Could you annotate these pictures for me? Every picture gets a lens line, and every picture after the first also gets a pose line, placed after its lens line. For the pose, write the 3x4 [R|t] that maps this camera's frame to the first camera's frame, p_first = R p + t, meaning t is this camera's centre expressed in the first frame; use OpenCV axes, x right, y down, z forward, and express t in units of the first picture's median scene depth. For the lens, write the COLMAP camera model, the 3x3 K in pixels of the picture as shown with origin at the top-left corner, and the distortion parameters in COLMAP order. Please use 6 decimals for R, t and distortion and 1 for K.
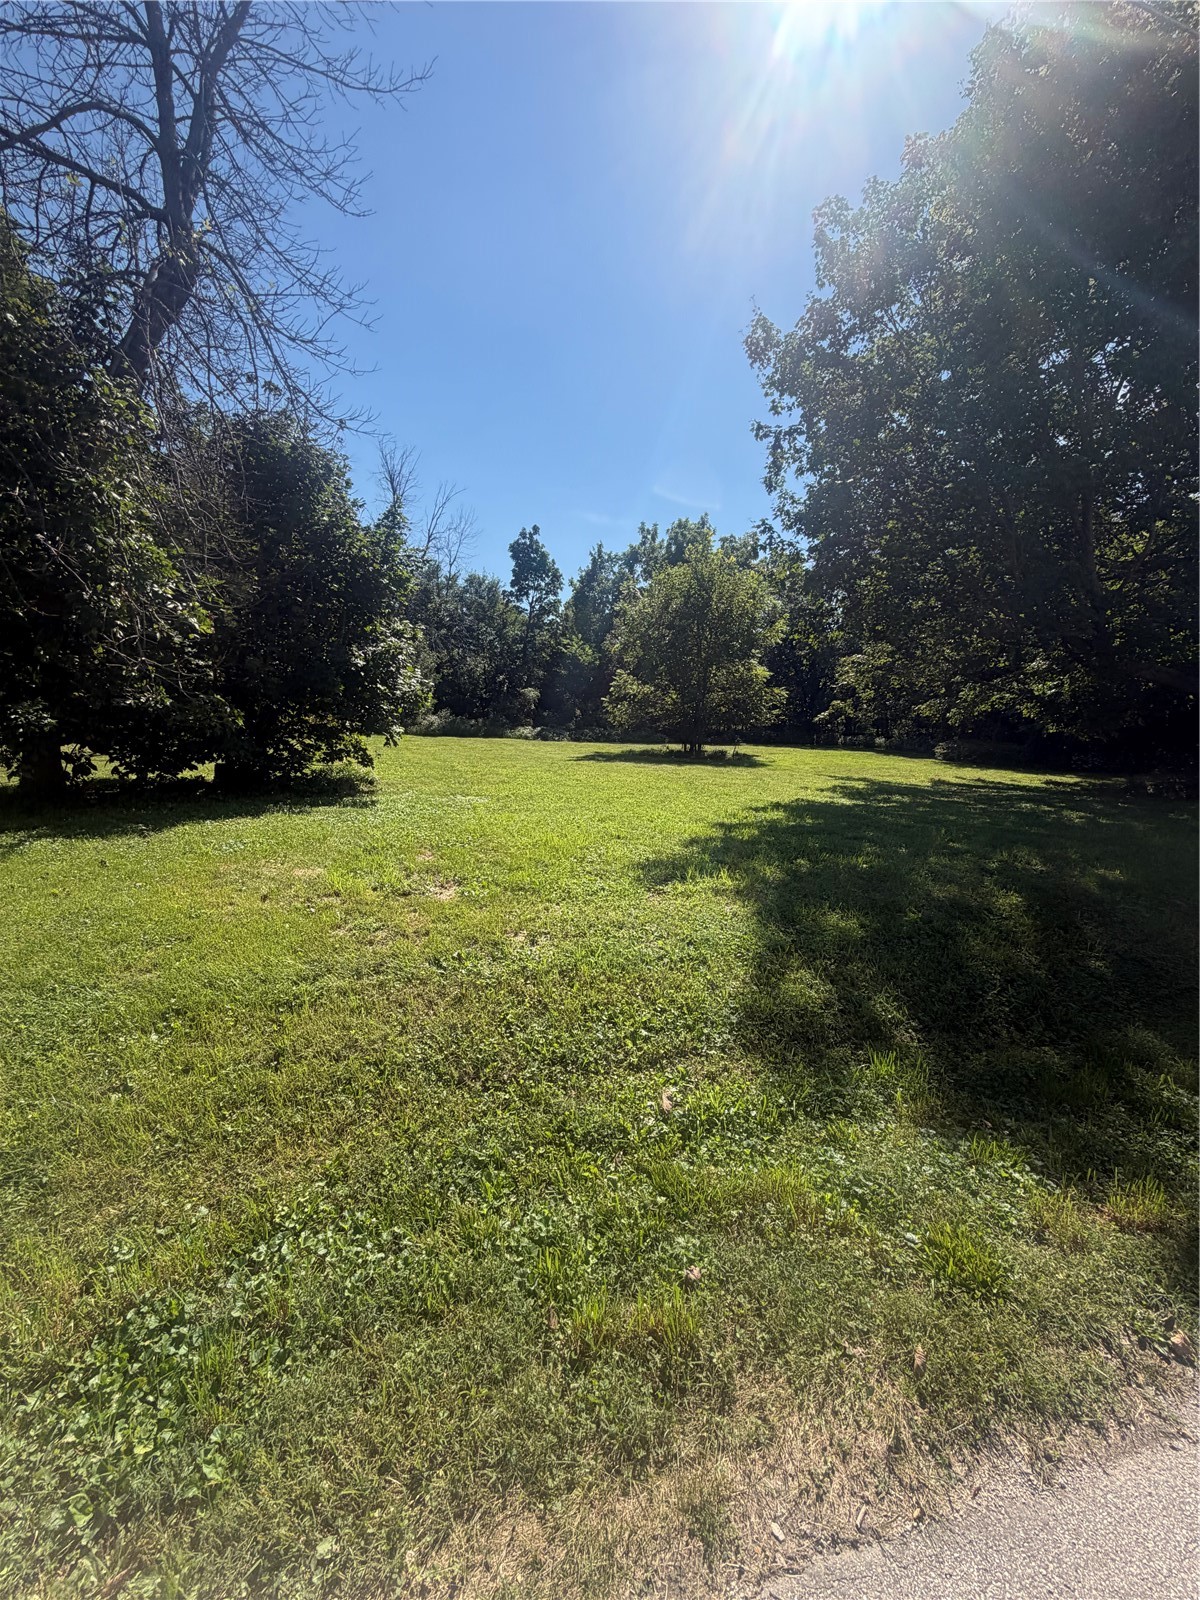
lens RADIAL K [[652.8, 0, 598.4], [0, 652.8, 796.9], [0, 0, 1]] dist [0.001420, 0.001085]
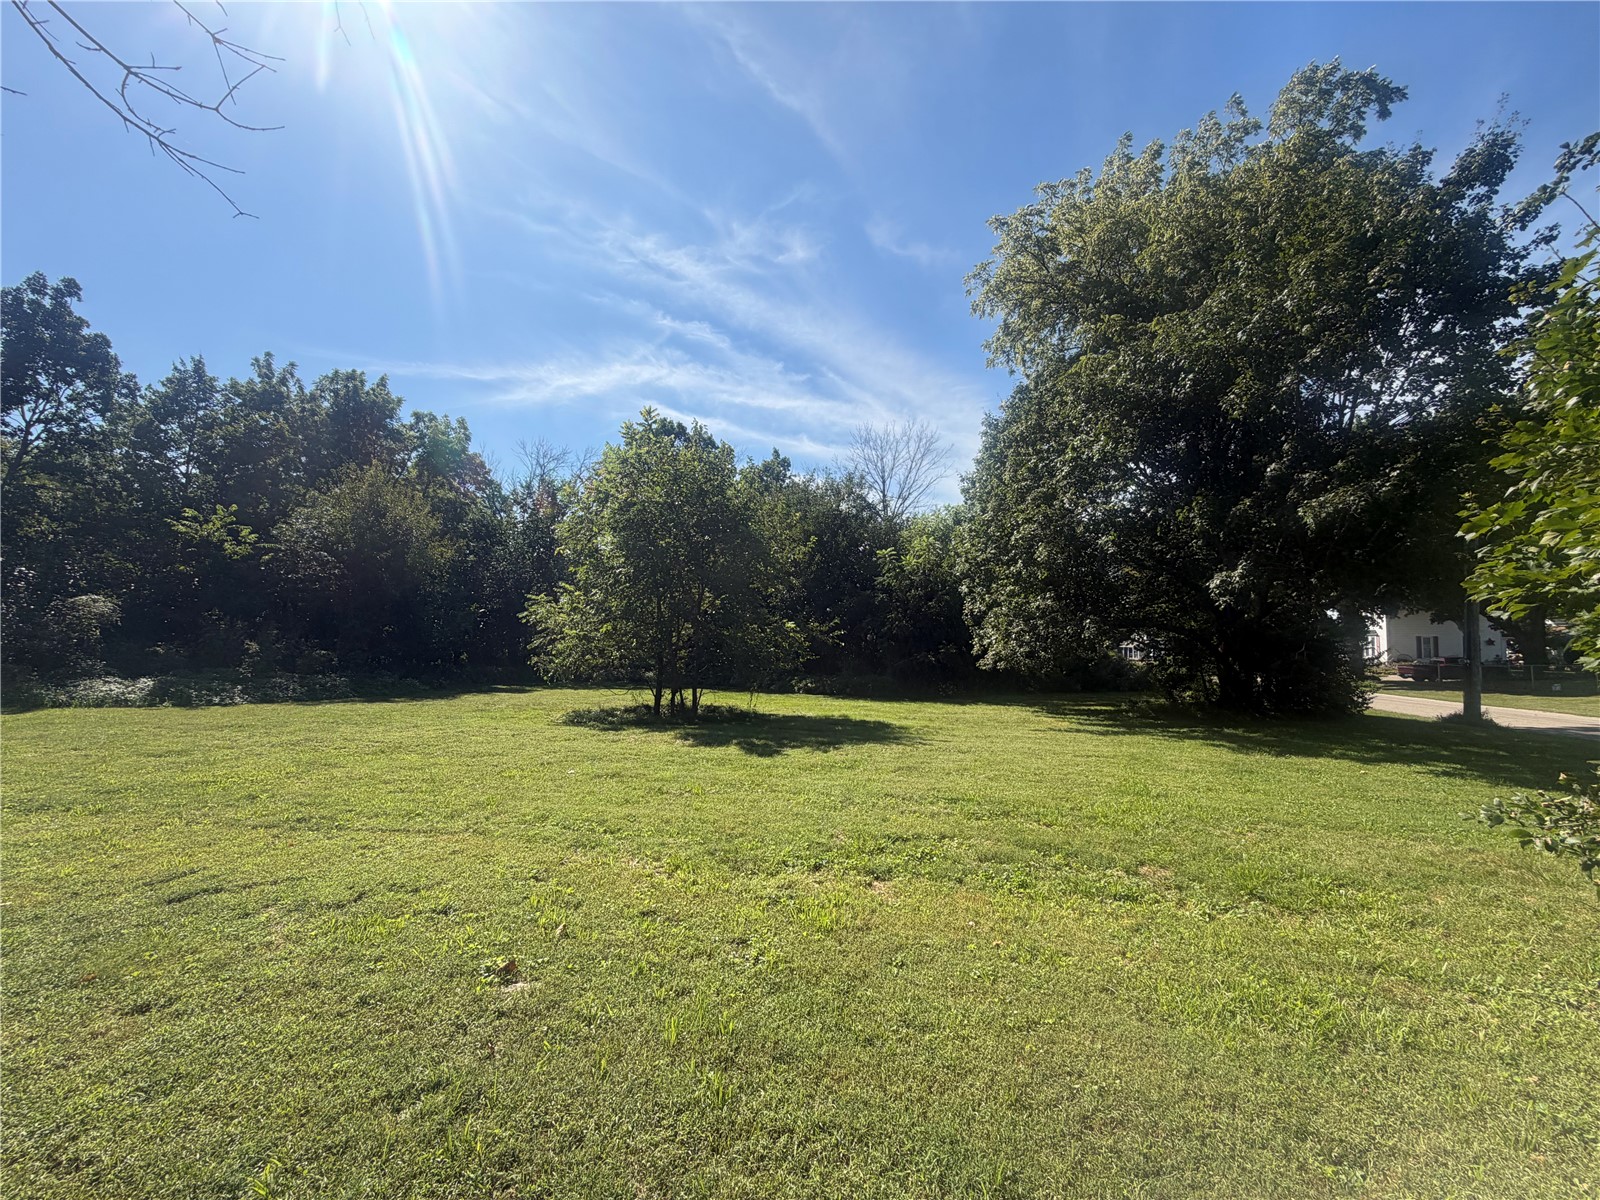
lens RADIAL K [[652.8, 0, 792.9], [0, 652.8, 596.0], [0, 0, 1]] dist [0.001420, 0.001085]
pose [[0.511928, 0.058127, 0.857060, -0.271393], [0.110338, 0.984994, -0.132709, -0.052054], [-0.851913, 0.162504, 0.497832, 0.361793]]
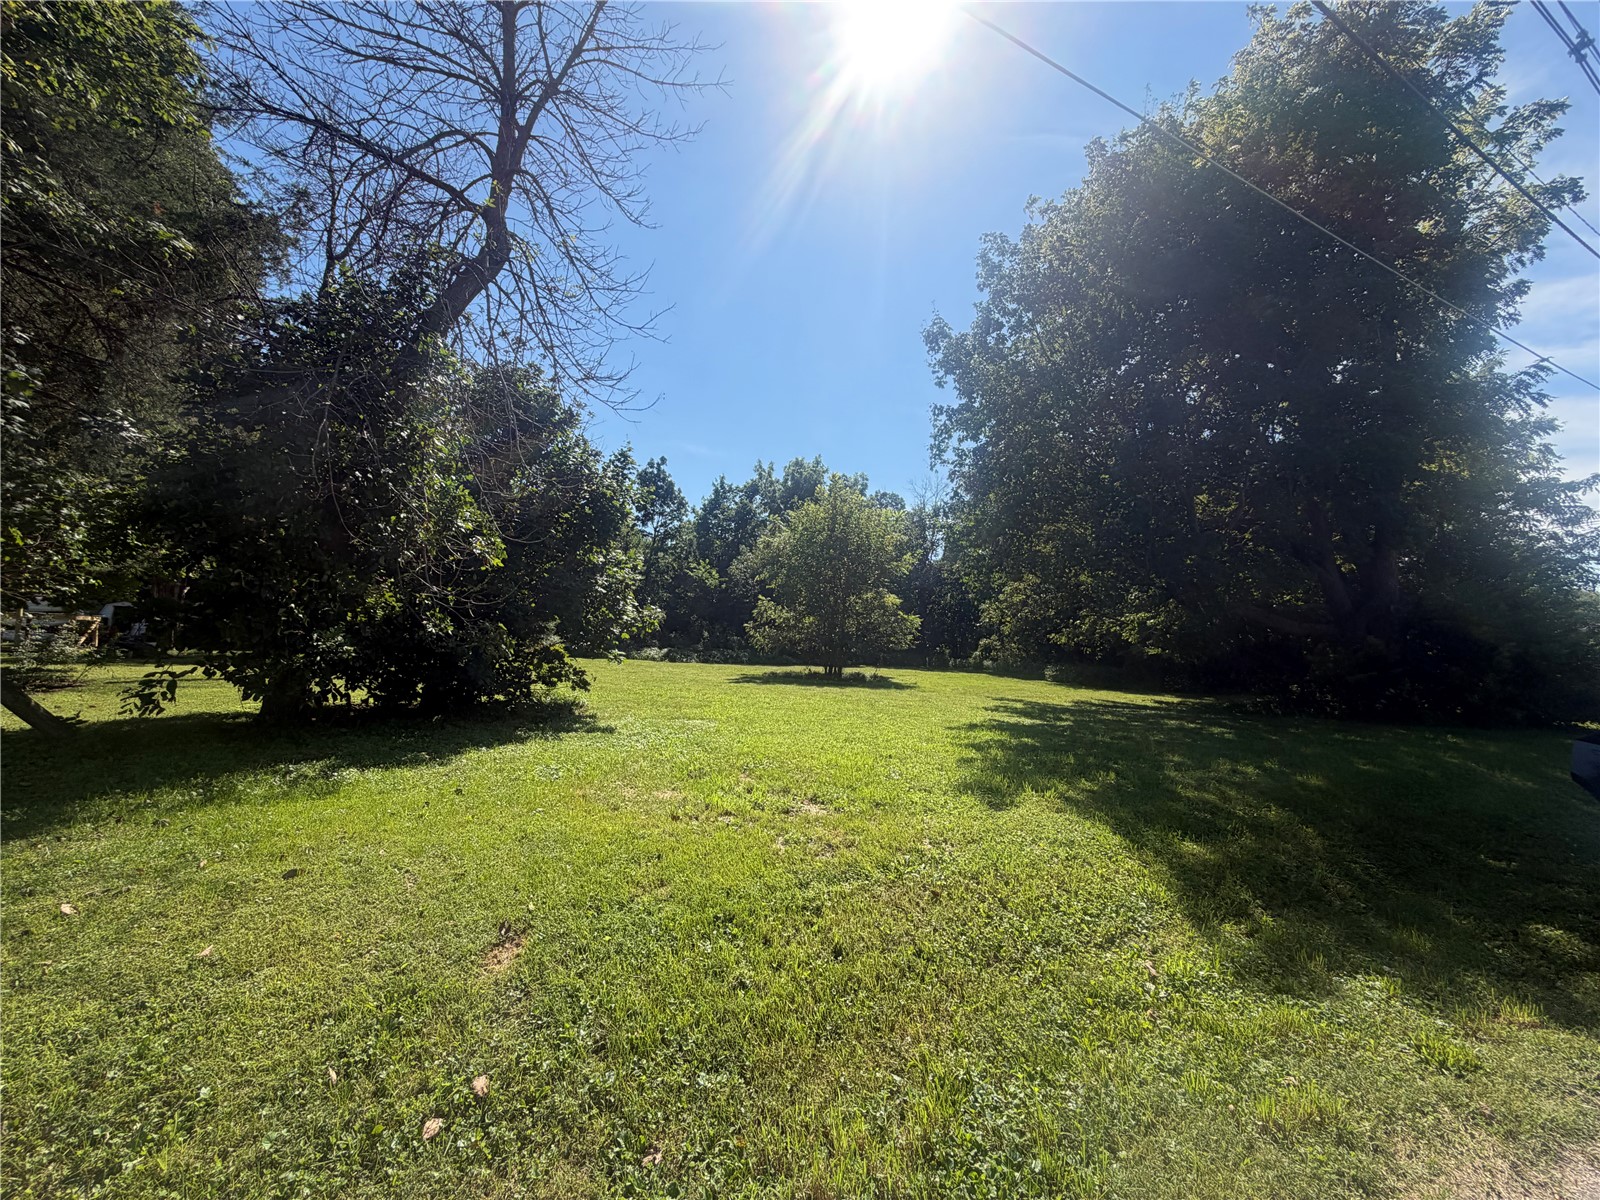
lens RADIAL K [[652.8, 0, 793.9], [0, 652.8, 602.5], [0, 0, 1]] dist [0.001420, 0.001085]
pose [[0.987364, 0.018227, 0.157415, -0.058166], [0.009413, 0.984863, -0.173079, -0.001014], [-0.158187, 0.172374, 0.972247, -0.016884]]
